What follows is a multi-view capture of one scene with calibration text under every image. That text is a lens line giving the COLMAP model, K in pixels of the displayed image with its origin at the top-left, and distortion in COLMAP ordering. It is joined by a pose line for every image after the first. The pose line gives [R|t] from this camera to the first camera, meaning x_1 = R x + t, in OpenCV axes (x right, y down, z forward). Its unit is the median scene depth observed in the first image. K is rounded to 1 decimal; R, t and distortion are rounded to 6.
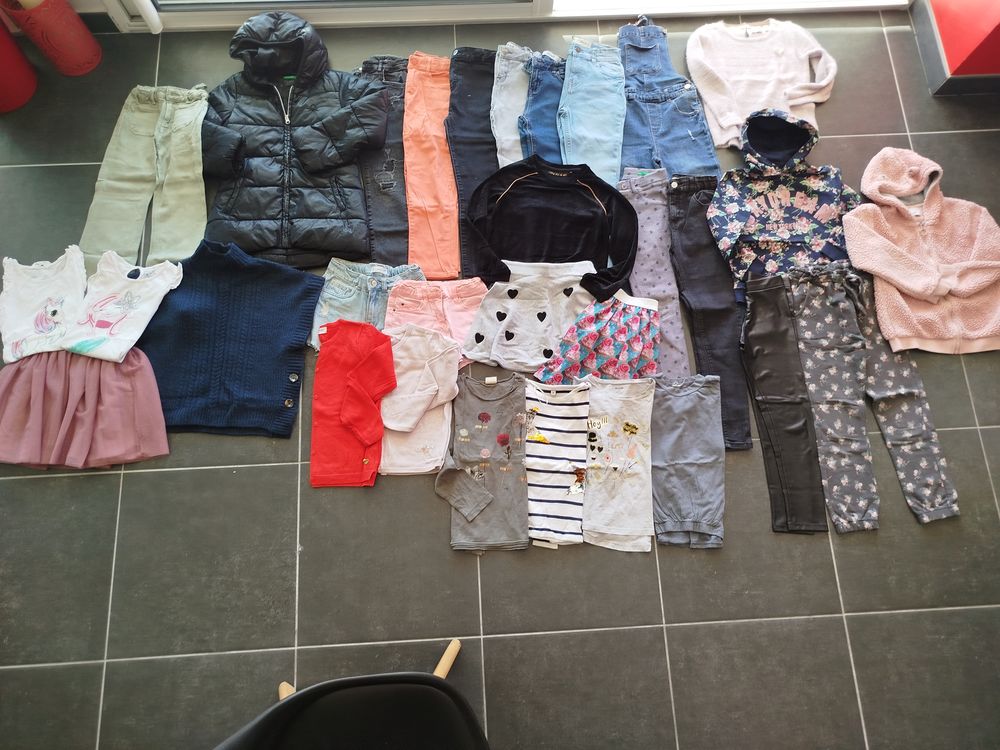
lens RADIAL K [[703.9, 0, 503.2], [0, 703.9, 377.1], [0, 0, 1]] dist [0.001507, 0.007411]
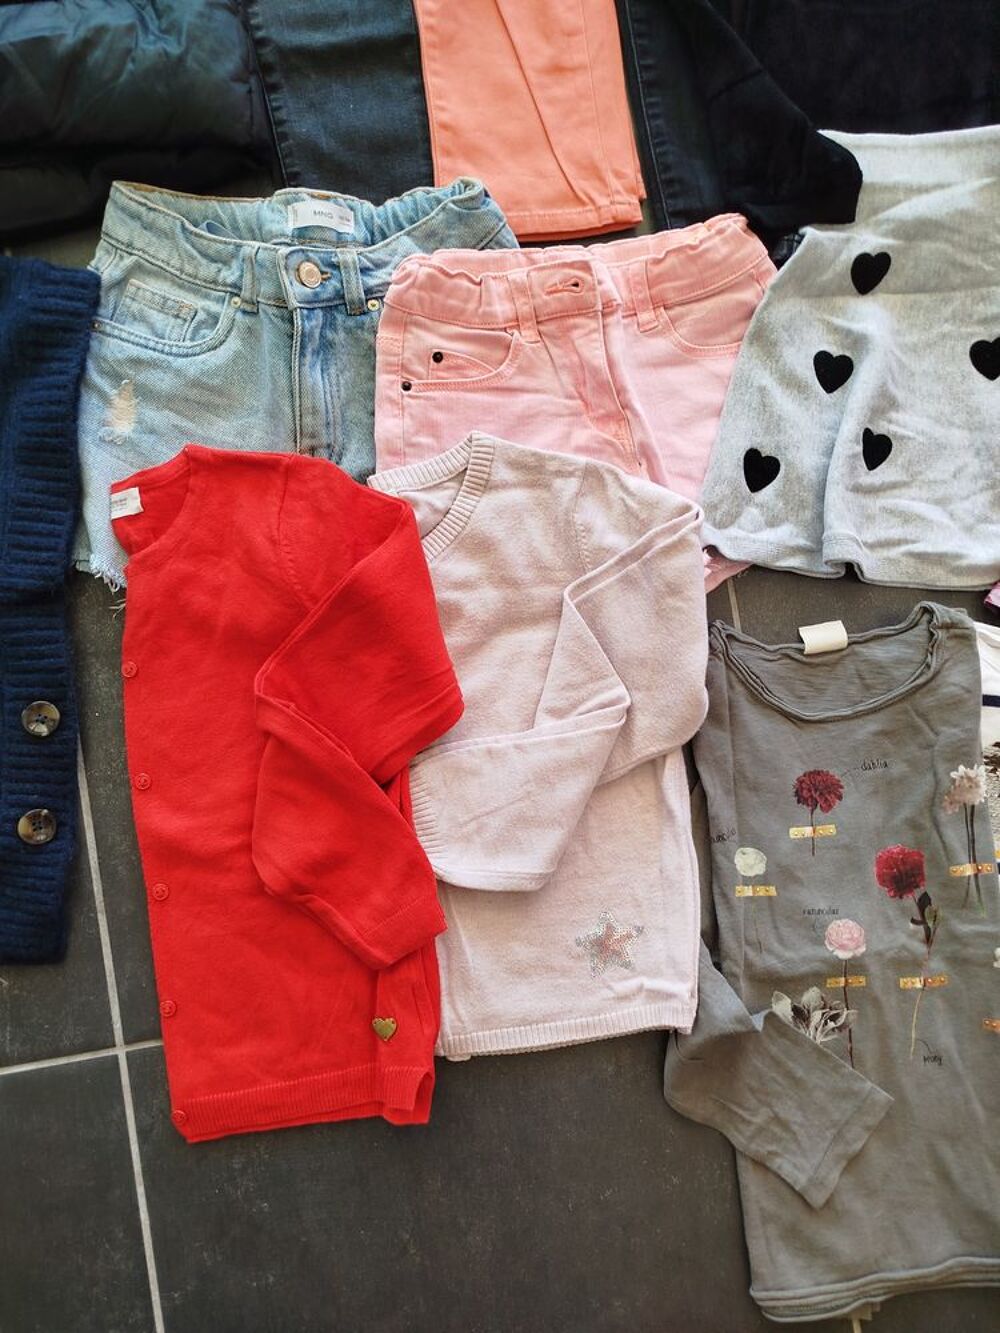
lens RADIAL K [[951.4, 0, 495.8], [0, 951.4, 667.4], [0, 0, 1]] dist [-0.003258, 0.007955]
pose [[0.994431, -0.100817, 0.030710, -0.142344], [0.091348, 0.969853, 0.225920, -0.071524], [-0.052561, -0.221856, 0.973662, 0.648143]]
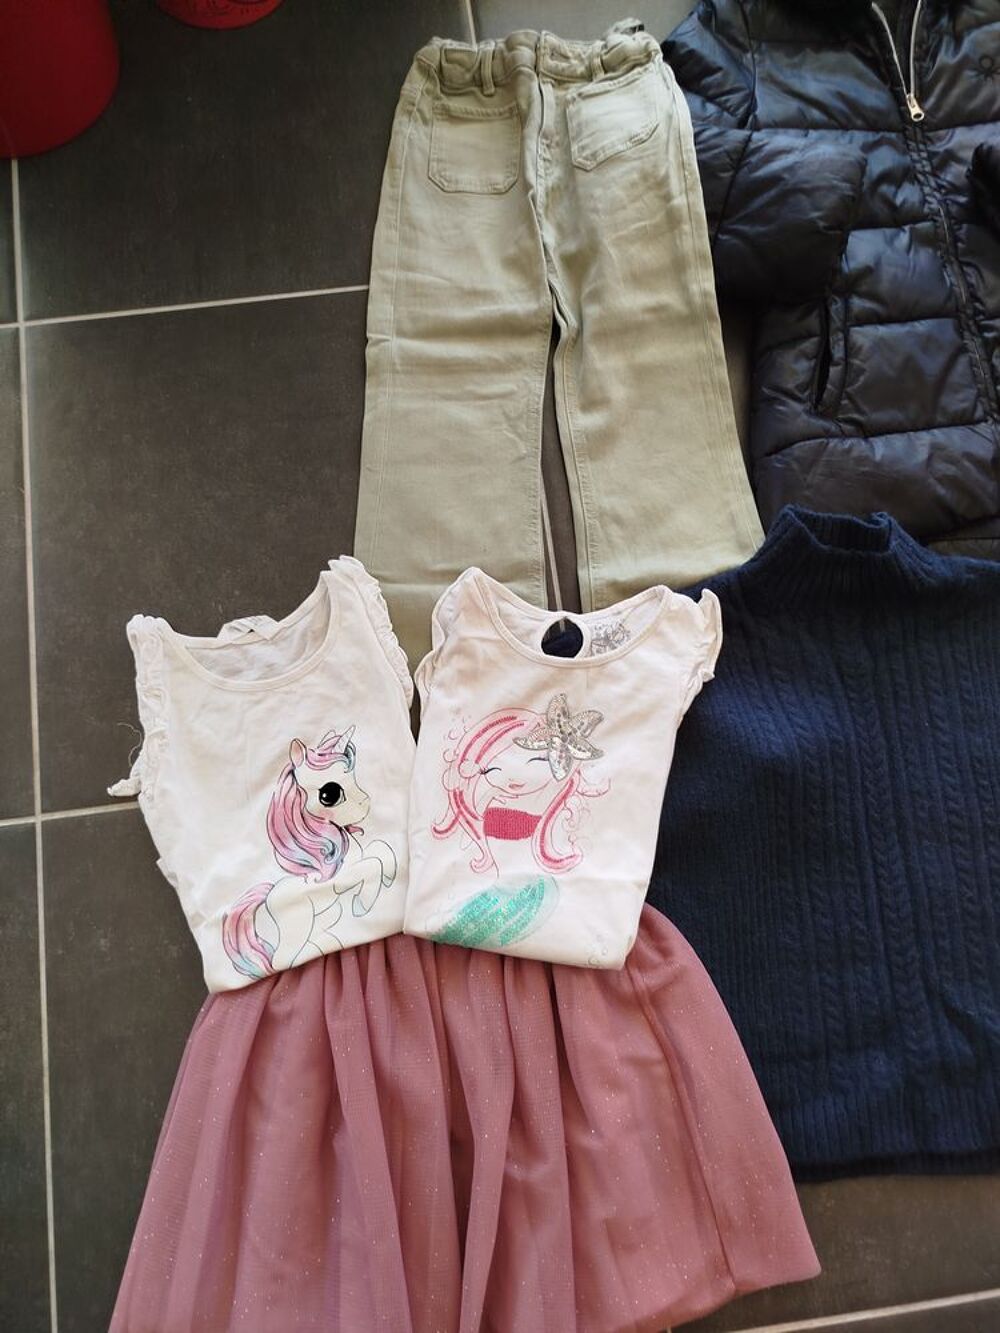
lens RADIAL K [[938.3, 0, 500.0], [0, 938.3, 666.5], [0, 0, 1]] dist [0.001507, 0.007411]
pose [[0.996812, -0.078646, 0.013465, -0.552184], [0.077647, 0.994974, 0.063222, -0.161030], [-0.018370, -0.061975, 0.997909, 0.587482]]
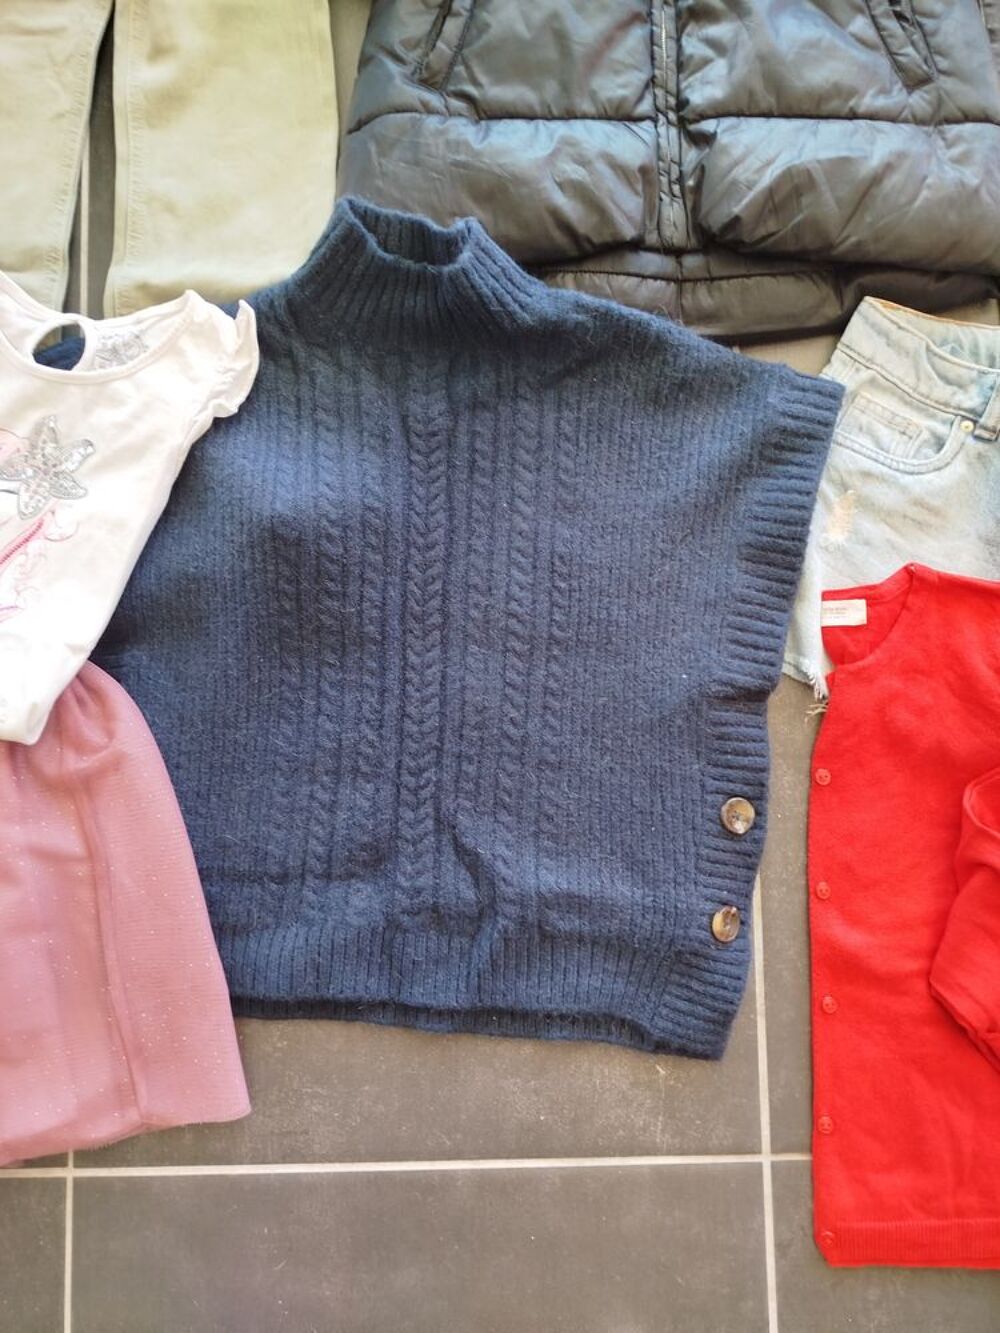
lens RADIAL K [[951.4, 0, 495.8], [0, 951.4, 667.4], [0, 0, 1]] dist [-0.003258, 0.007955]
pose [[0.999042, 0.034358, -0.027092, -0.357587], [-0.028513, 0.980883, 0.192497, -0.104361], [0.033188, -0.191540, 0.980923, 0.655588]]
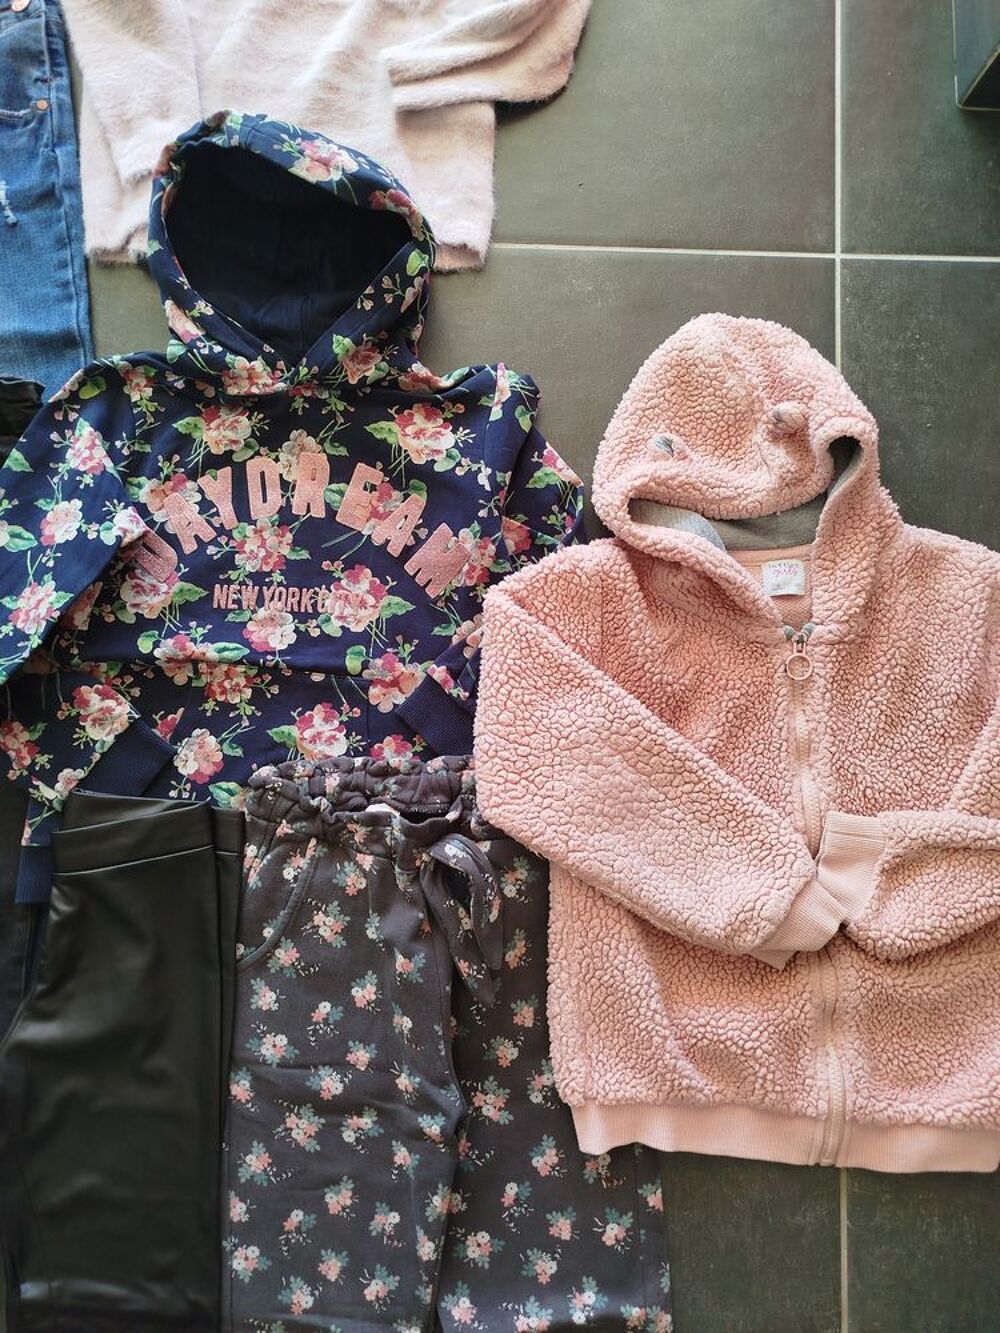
lens RADIAL K [[938.3, 0, 500.0], [0, 938.3, 666.5], [0, 0, 1]] dist [0.001507, 0.007411]
pose [[0.996117, 0.084067, -0.026143, 0.513250], [-0.078346, 0.981916, 0.172347, -0.267185], [0.040159, -0.169630, 0.984689, 0.678702]]
